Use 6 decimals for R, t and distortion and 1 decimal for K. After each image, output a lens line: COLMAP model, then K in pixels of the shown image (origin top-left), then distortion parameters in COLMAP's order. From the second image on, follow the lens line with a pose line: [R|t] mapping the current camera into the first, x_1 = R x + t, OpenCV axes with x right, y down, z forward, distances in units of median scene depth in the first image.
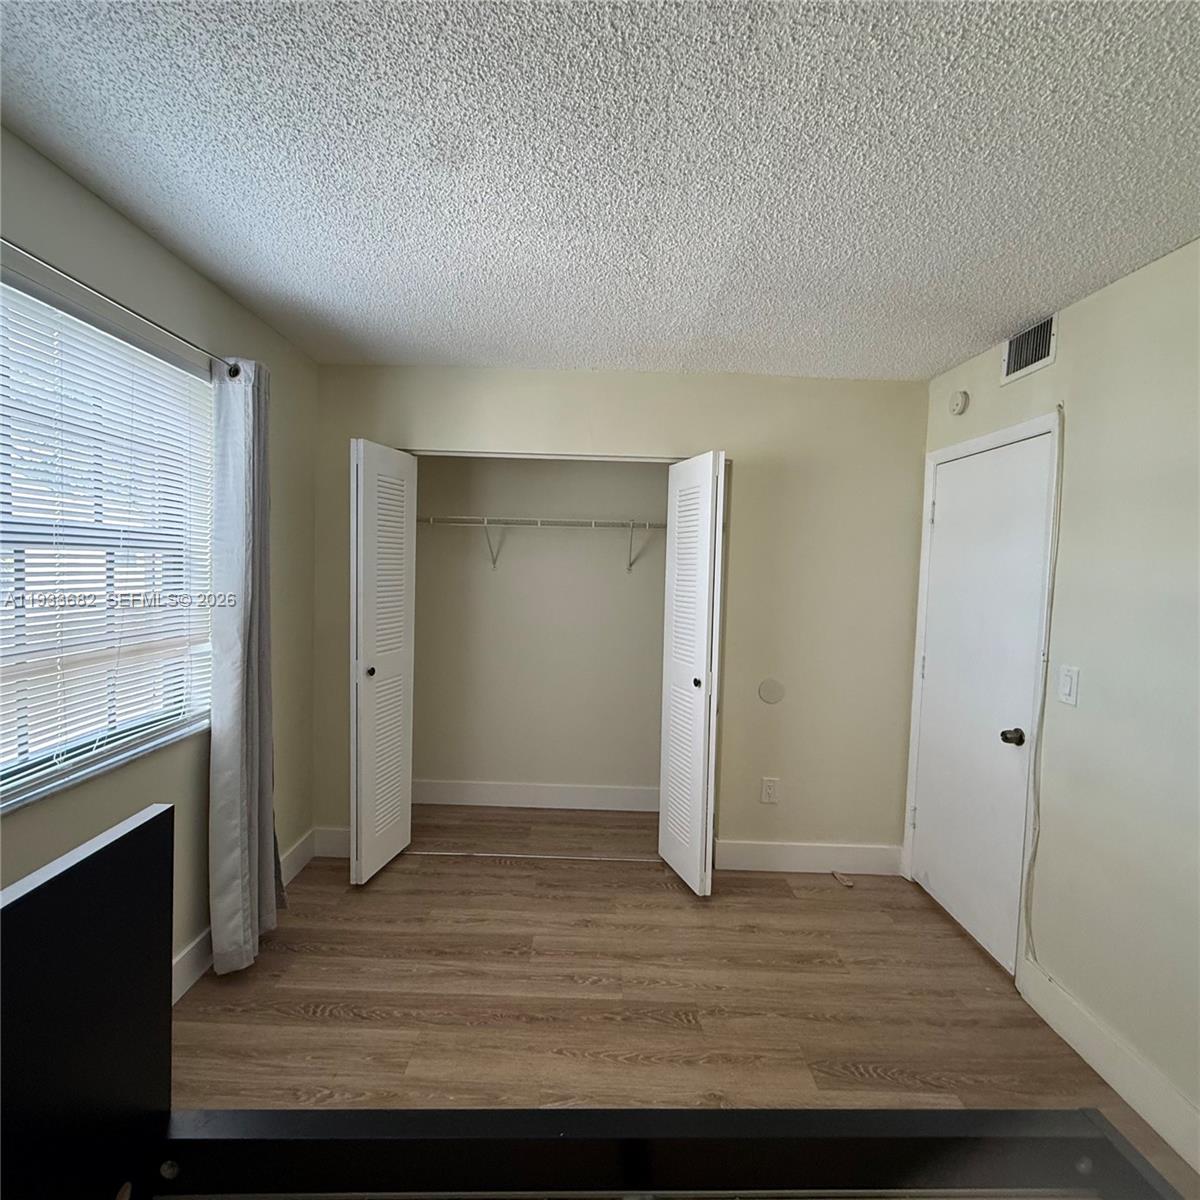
lens RADIAL K [[636.9, 0, 593.5], [0, 636.9, 599.8], [0, 0, 1]] dist [0.001069, -0.000755]
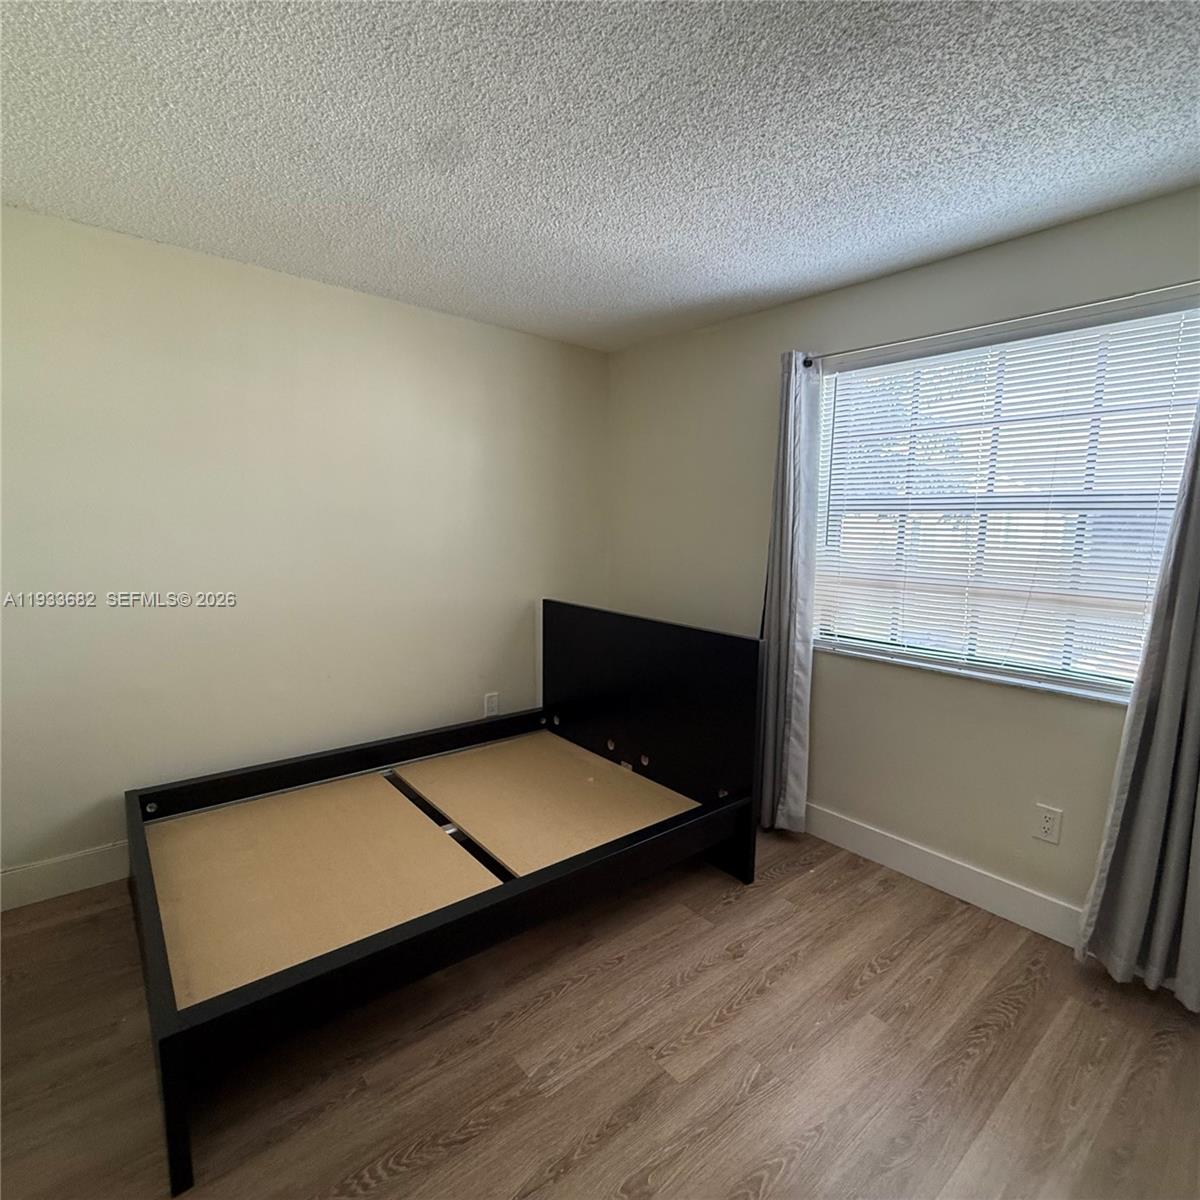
lens RADIAL K [[636.9, 0, 595.7], [0, 636.9, 602.7], [0, 0, 1]] dist [0.001069, -0.000755]
pose [[-0.774908, 0.043829, -0.630553, 0.640781], [-0.070696, 0.985323, 0.155369, -0.034620], [0.628108, 0.164975, -0.760436, 1.339717]]
